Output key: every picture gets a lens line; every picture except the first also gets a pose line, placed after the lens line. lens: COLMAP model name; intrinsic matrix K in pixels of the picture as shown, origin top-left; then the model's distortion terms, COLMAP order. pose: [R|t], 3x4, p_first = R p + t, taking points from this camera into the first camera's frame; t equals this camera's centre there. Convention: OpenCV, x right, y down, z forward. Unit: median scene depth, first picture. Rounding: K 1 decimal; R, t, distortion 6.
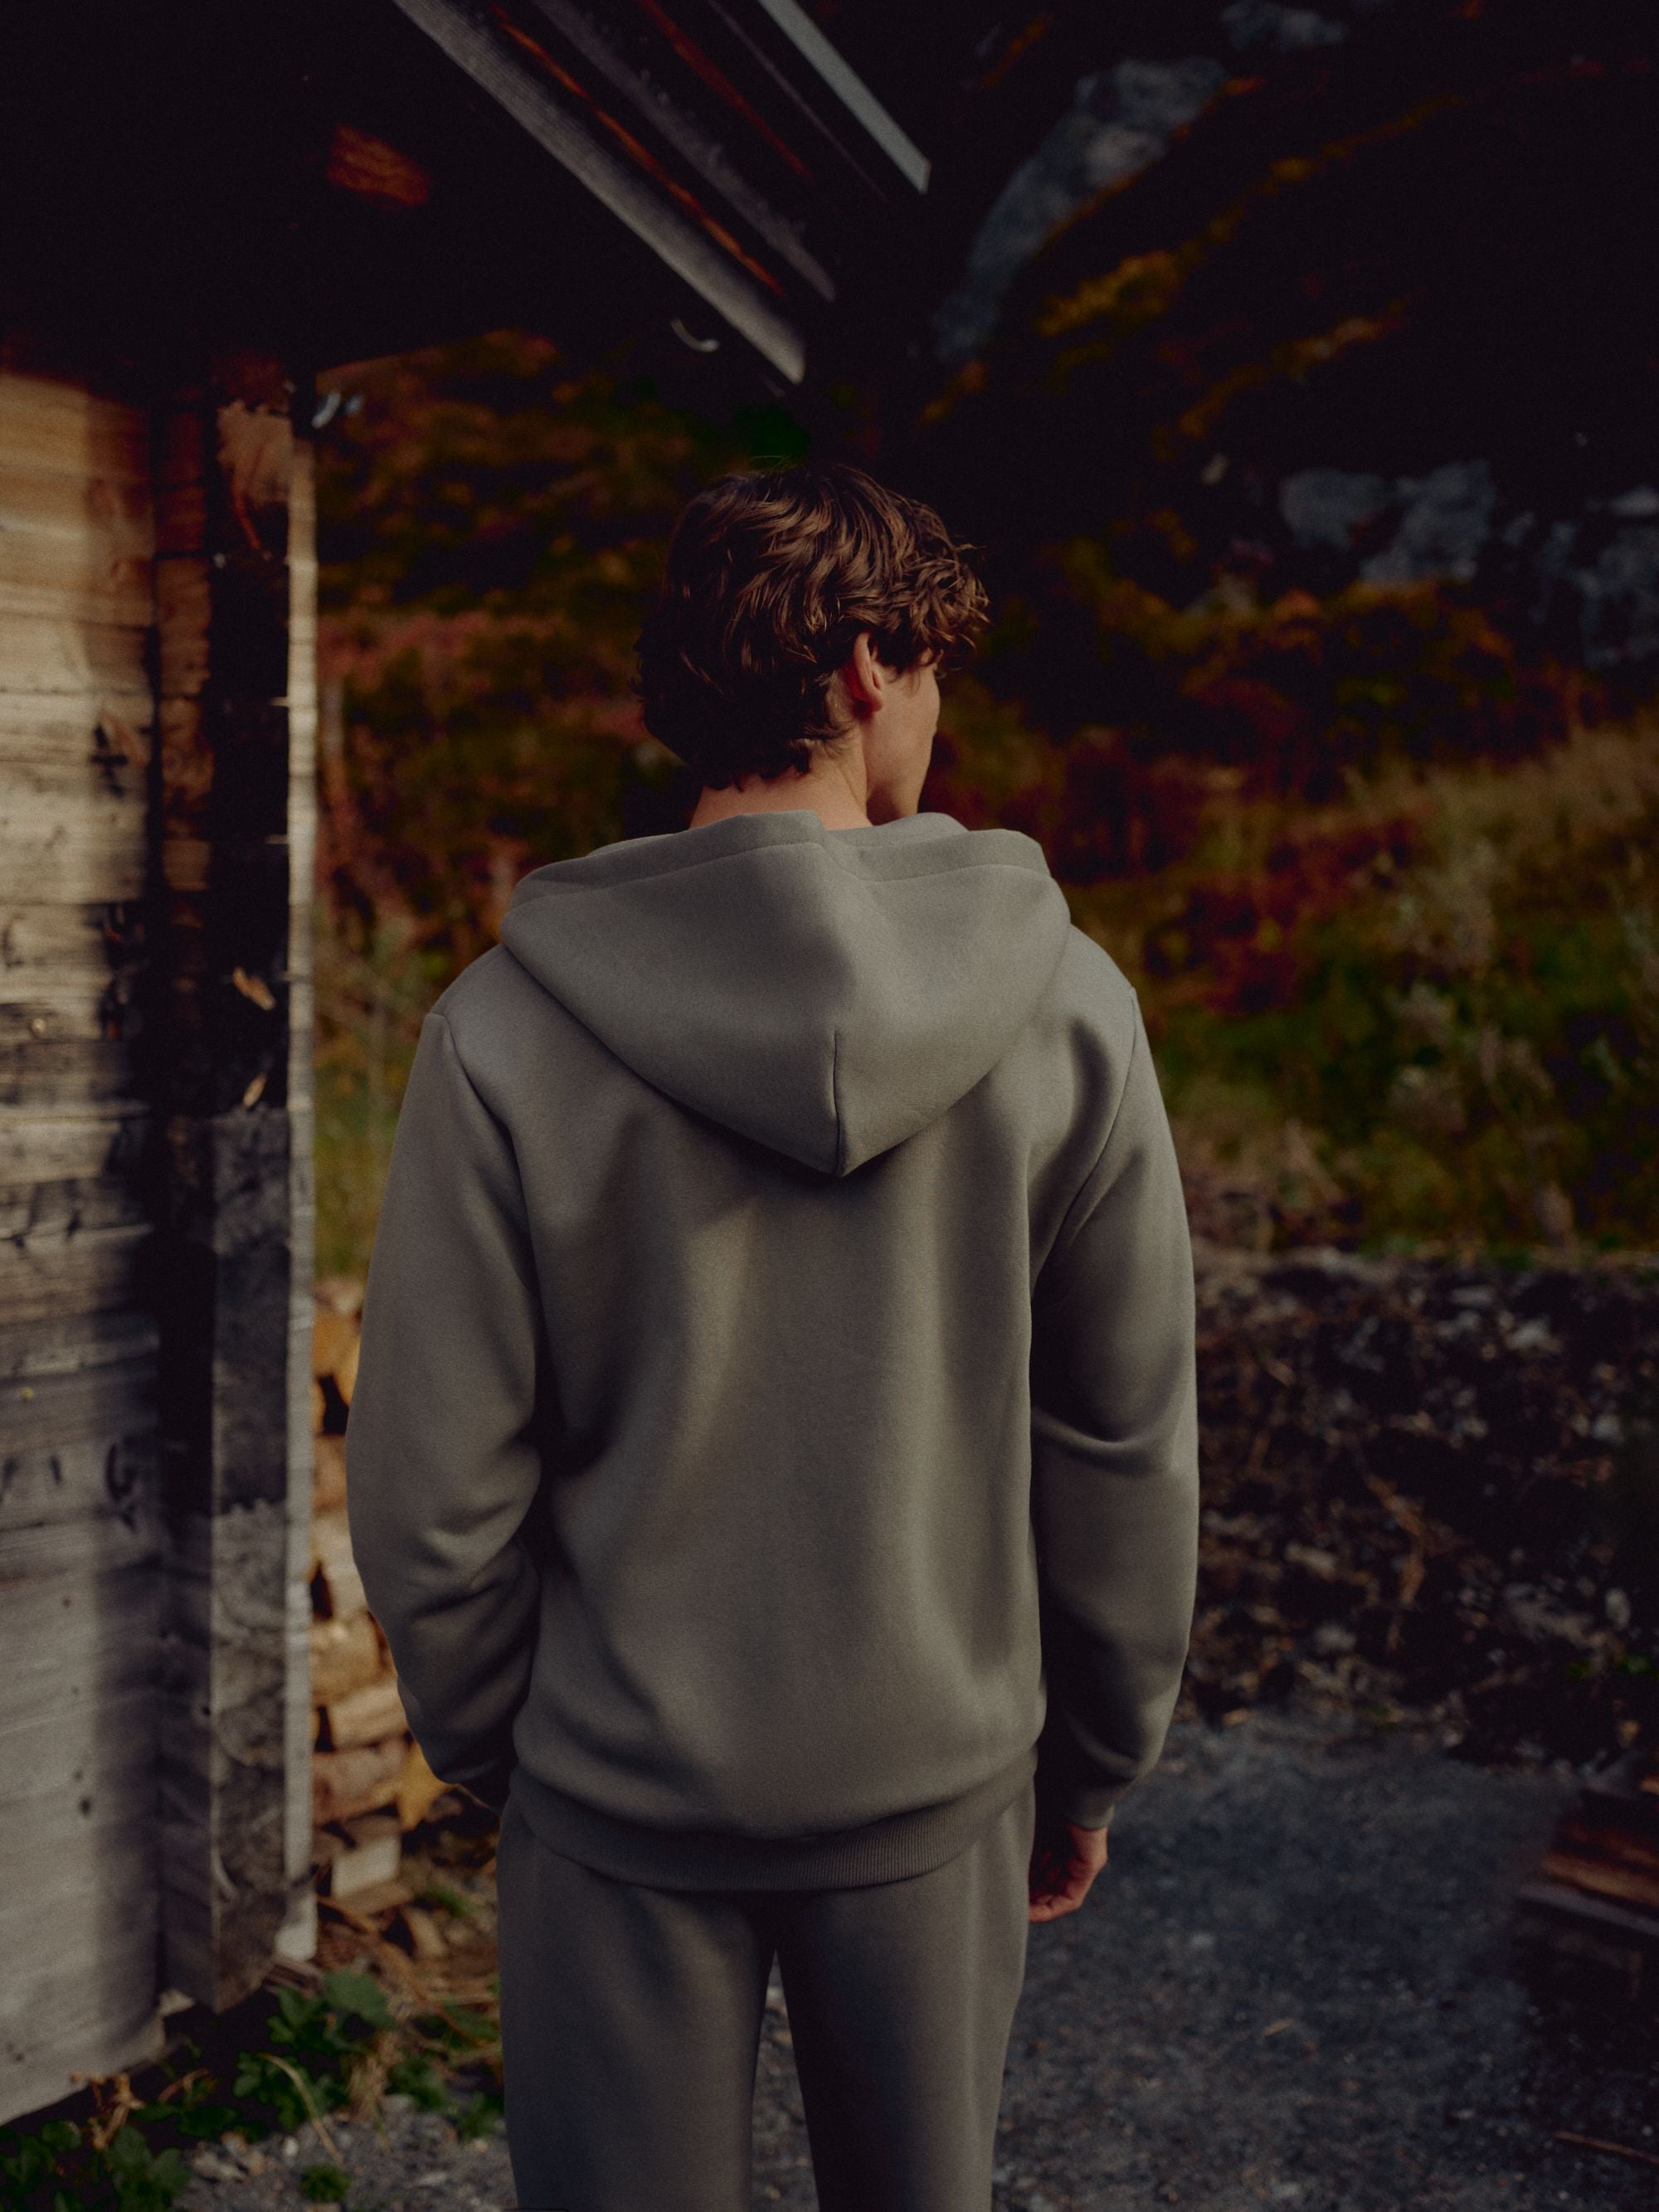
lens RADIAL K [[2339.9, 0, 805.5], [0, 2339.9, 1112.5], [0, 0, 1]] dist [0.015435, -0.023170]
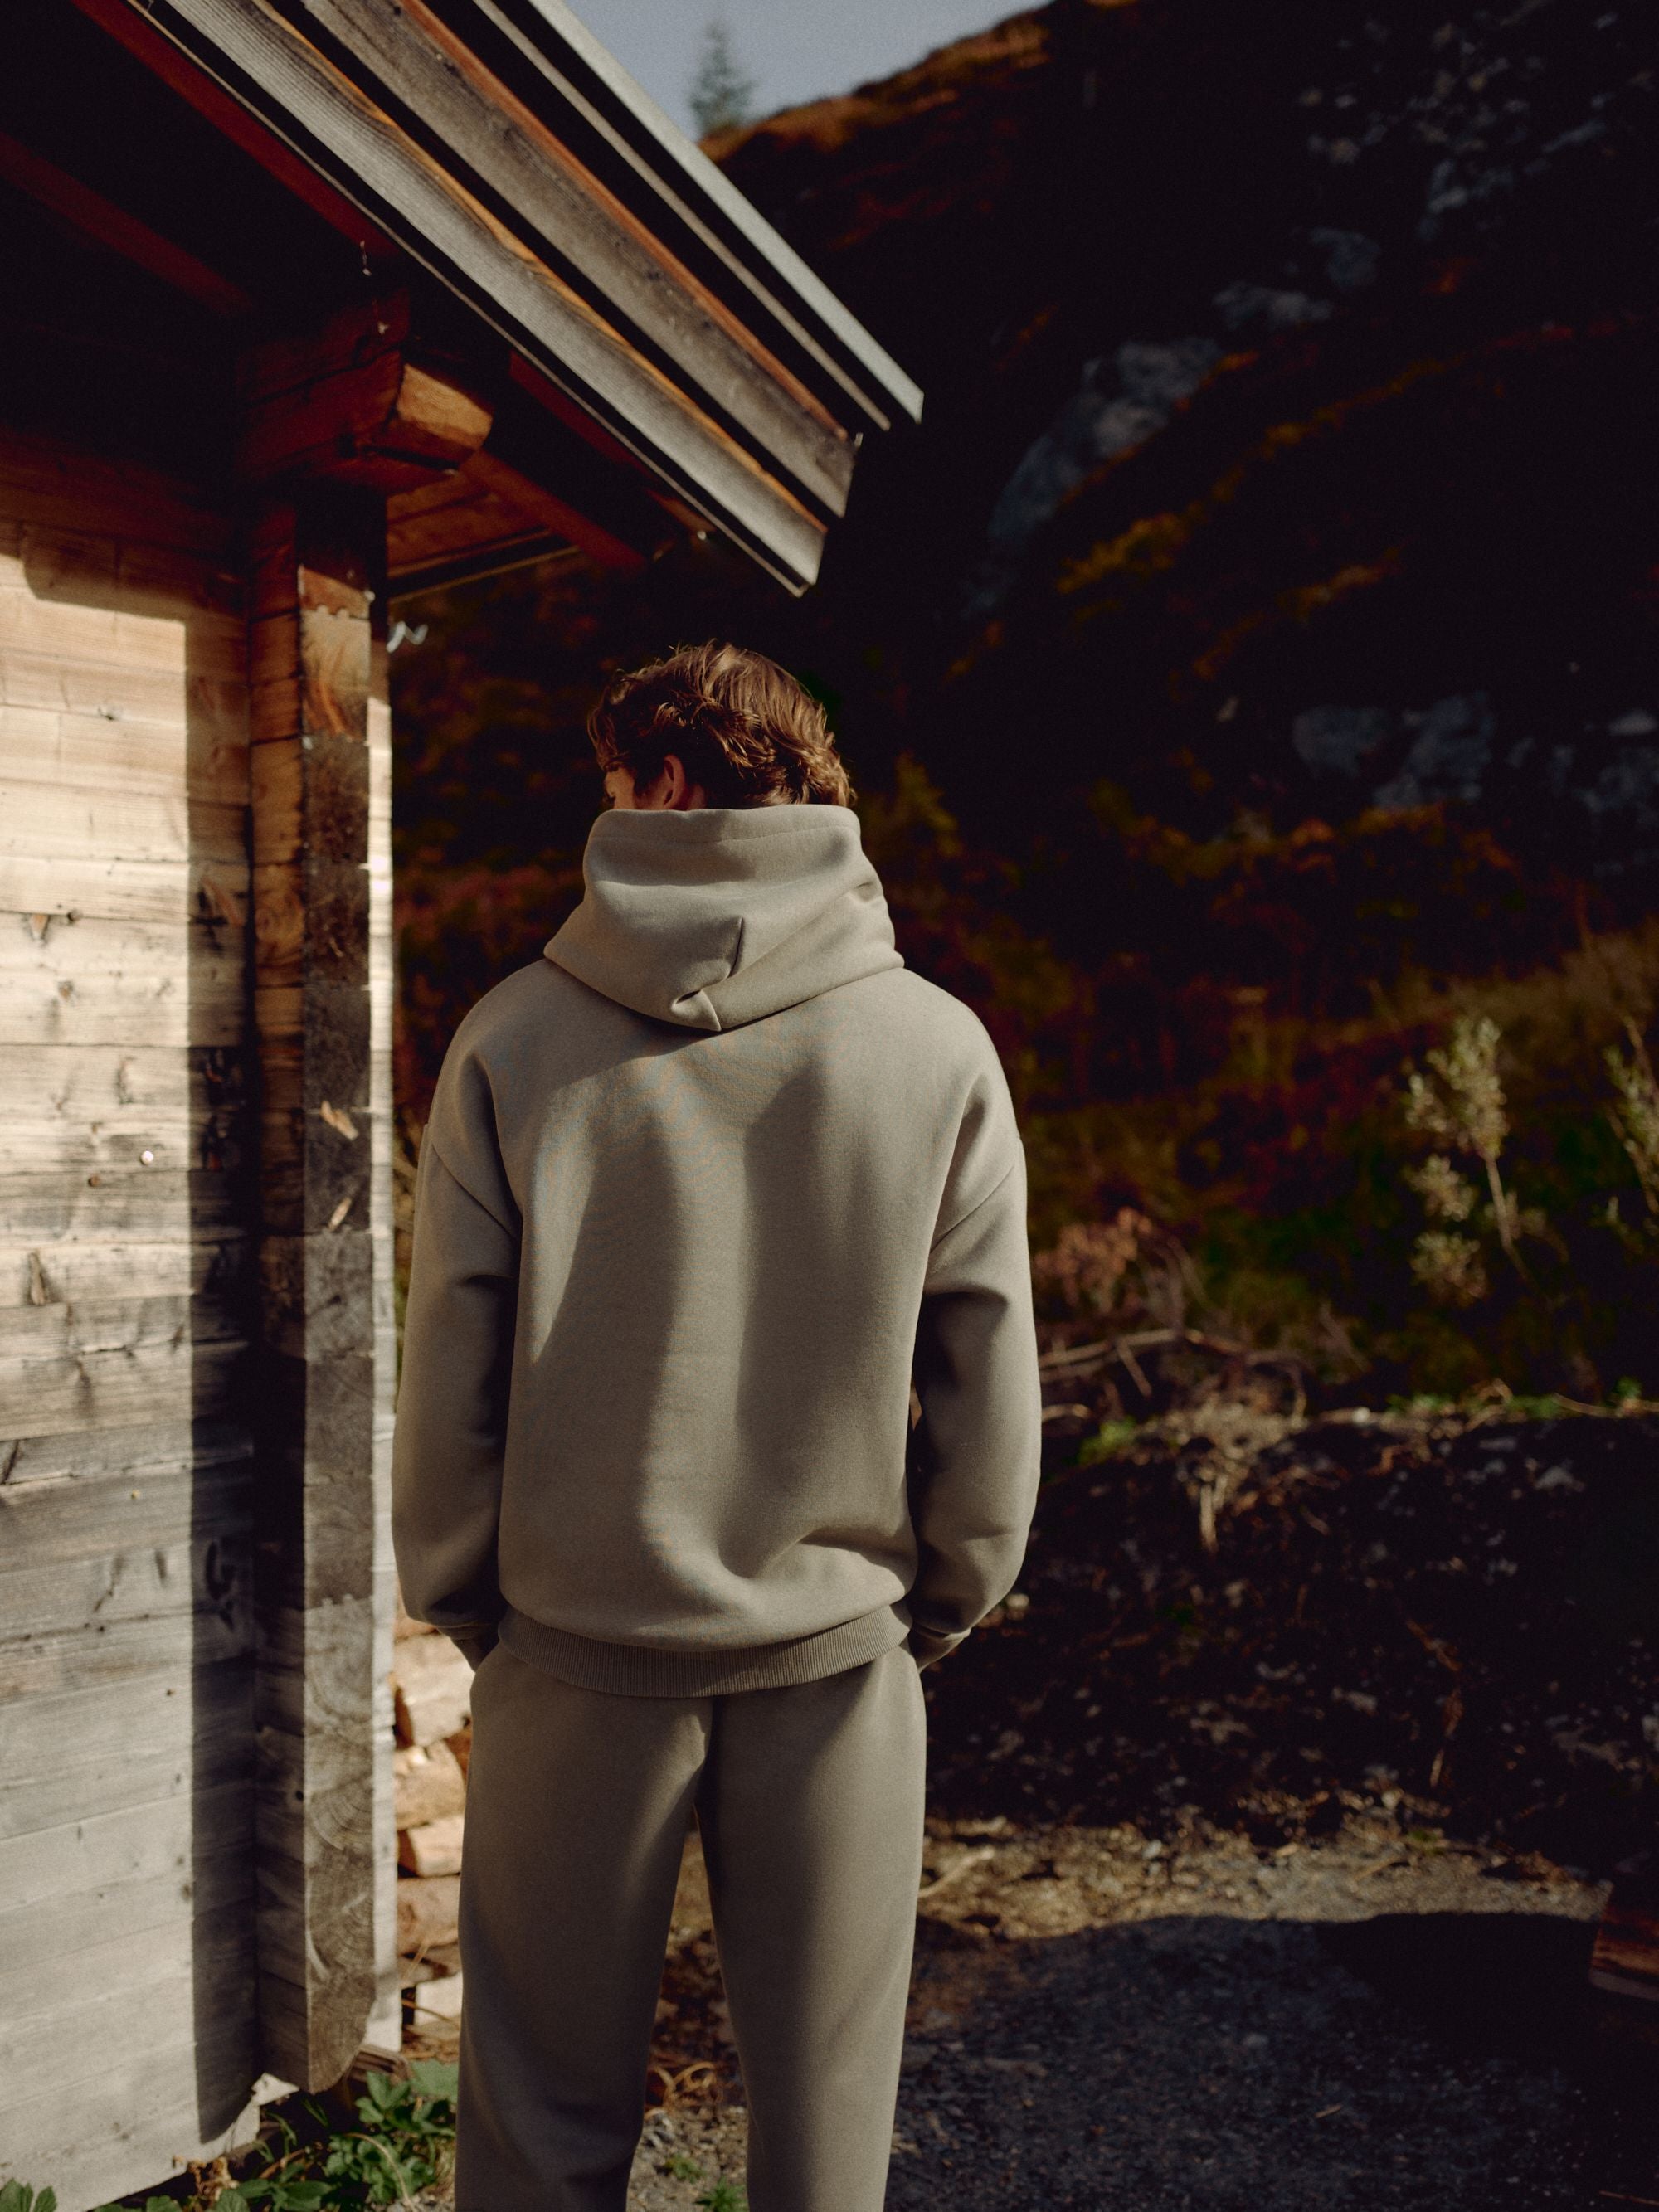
lens RADIAL K [[2328.0, 0, 828.2], [0, 2328.0, 1089.9], [0, 0, 1]] dist [0.010004, -0.014361]
pose [[0.999375, -0.033560, -0.011069, 0.008263], [0.031998, 0.992309, -0.119576, 0.068918], [0.014997, 0.119147, 0.992763, -0.090021]]
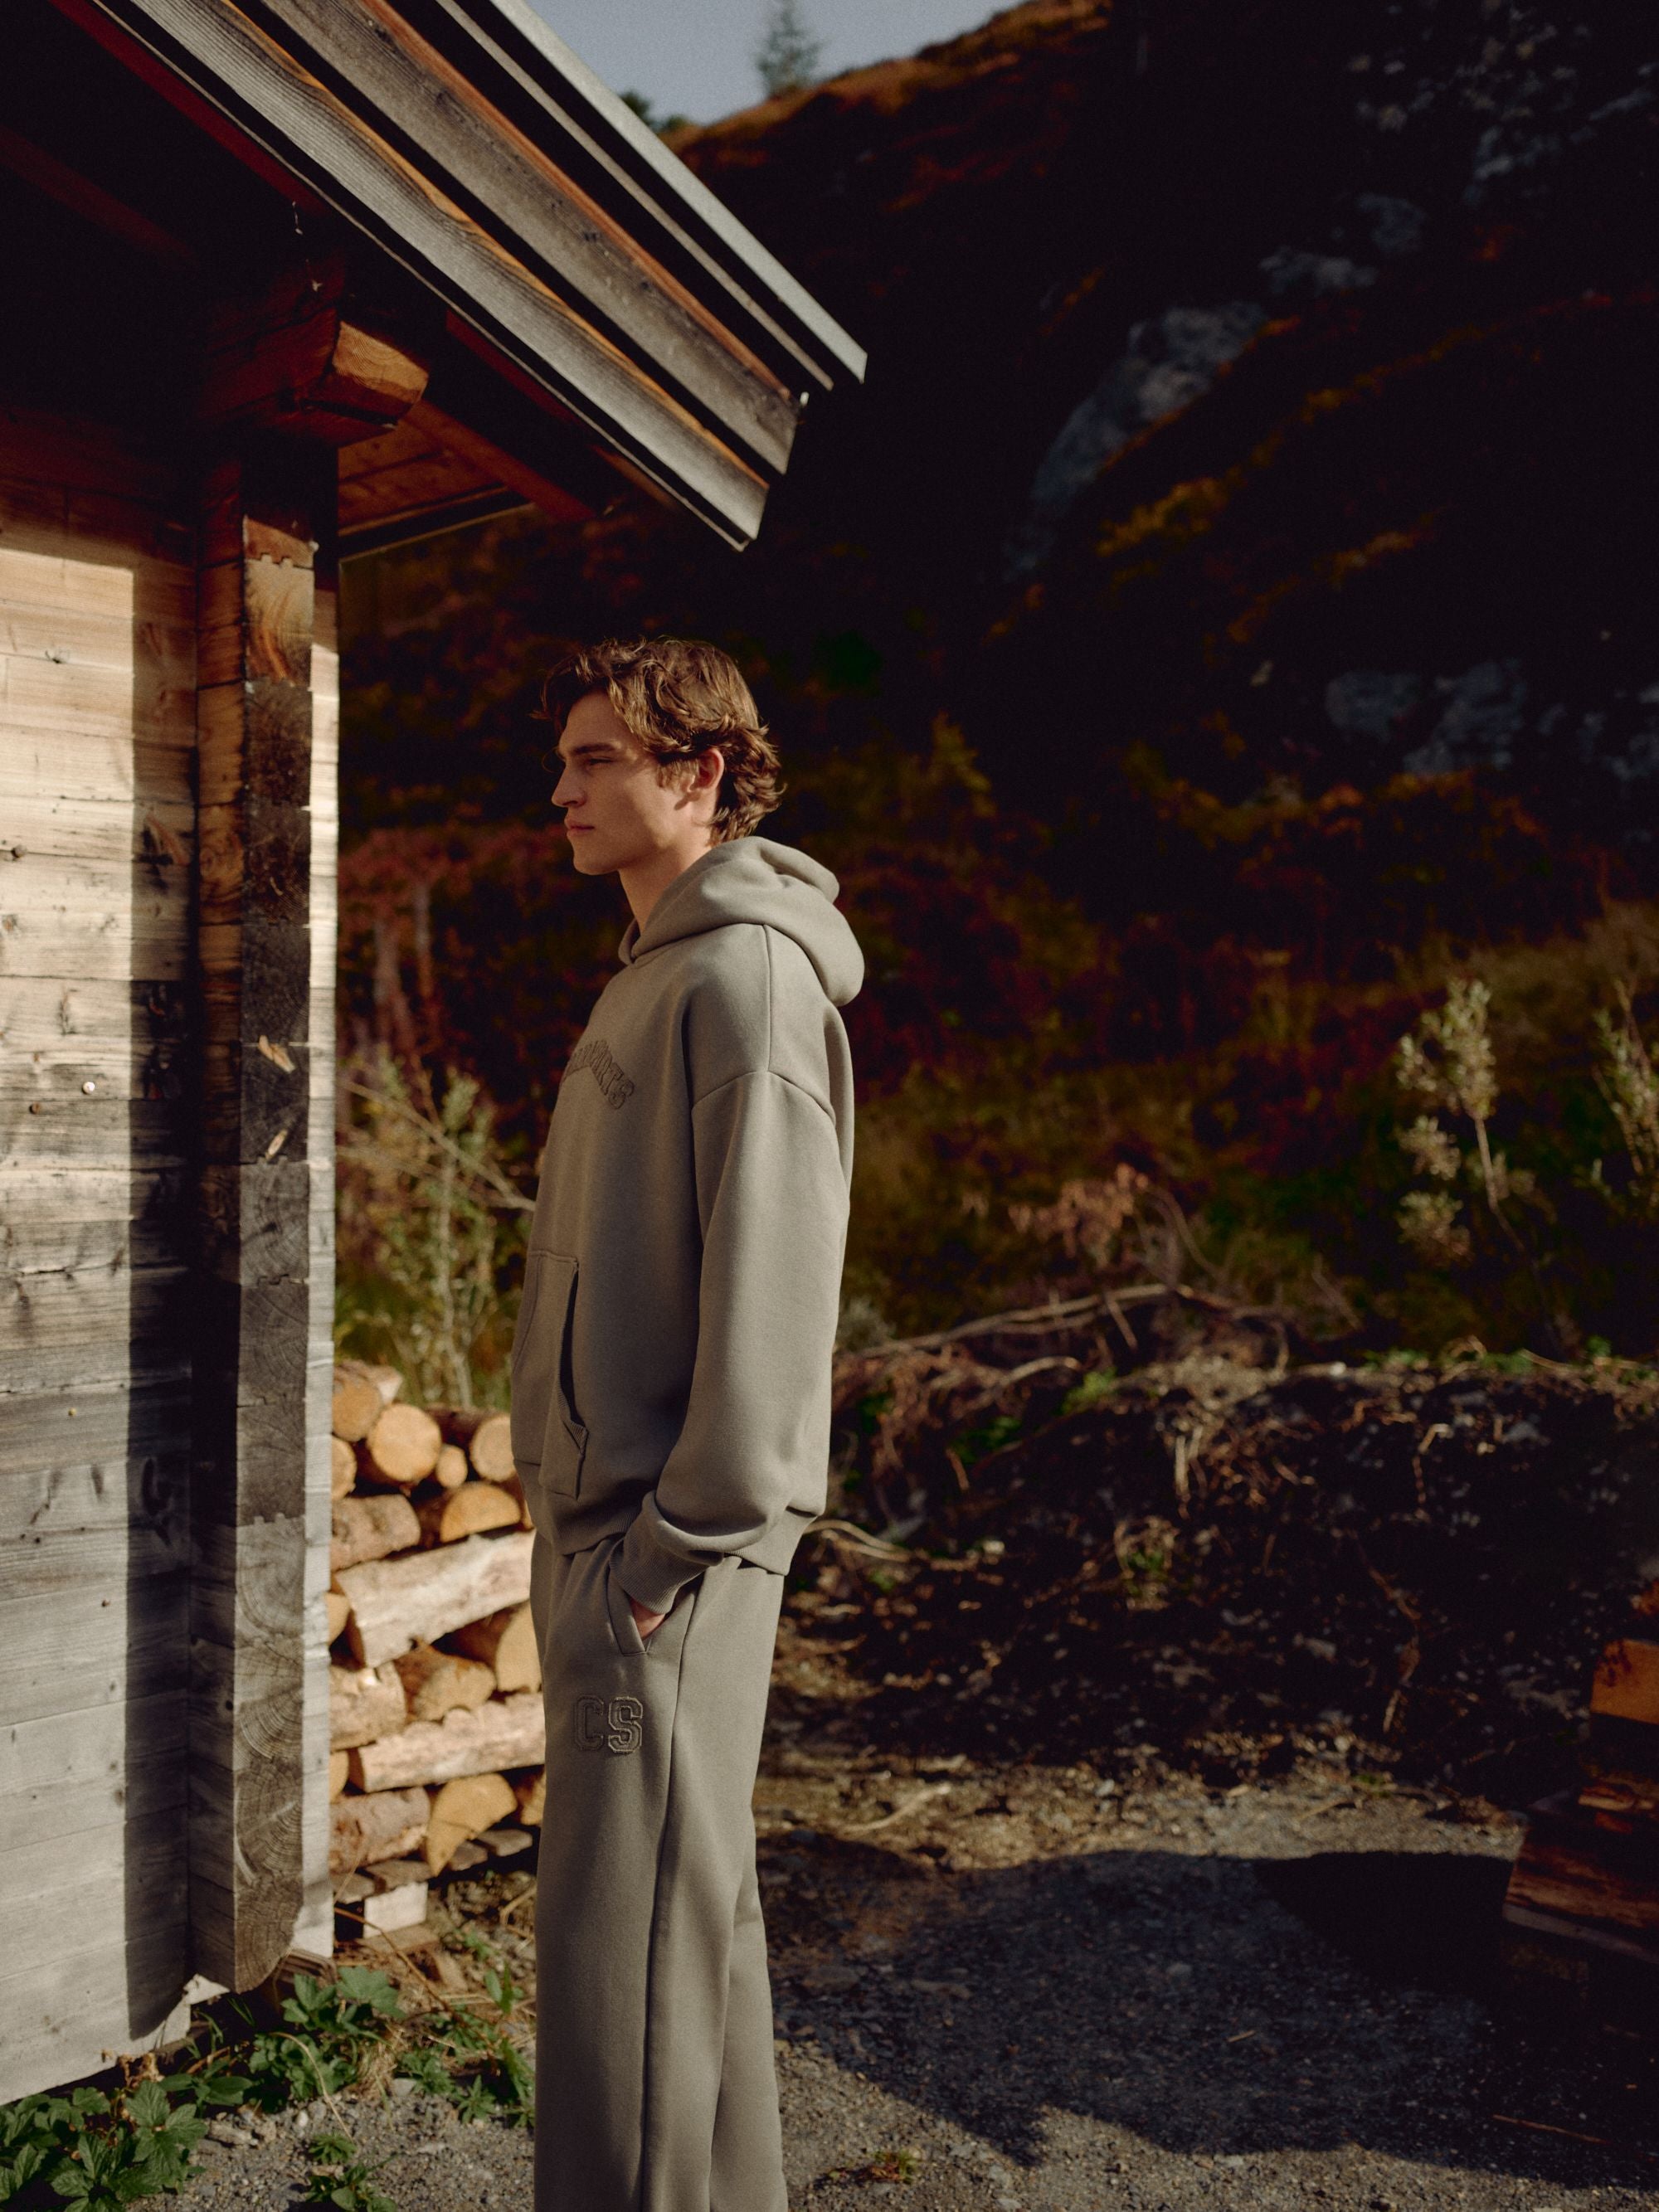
lens RADIAL K [[2325.9, 0, 847.8], [0, 2325.9, 1062.3], [0, 0, 1]] dist [0.001921, 0.003948]
pose [[0.999409, -0.020181, -0.027810, 0.071854], [0.016842, 0.993168, -0.115472, 0.083437], [0.029950, 0.114935, 0.992921, -0.115904]]
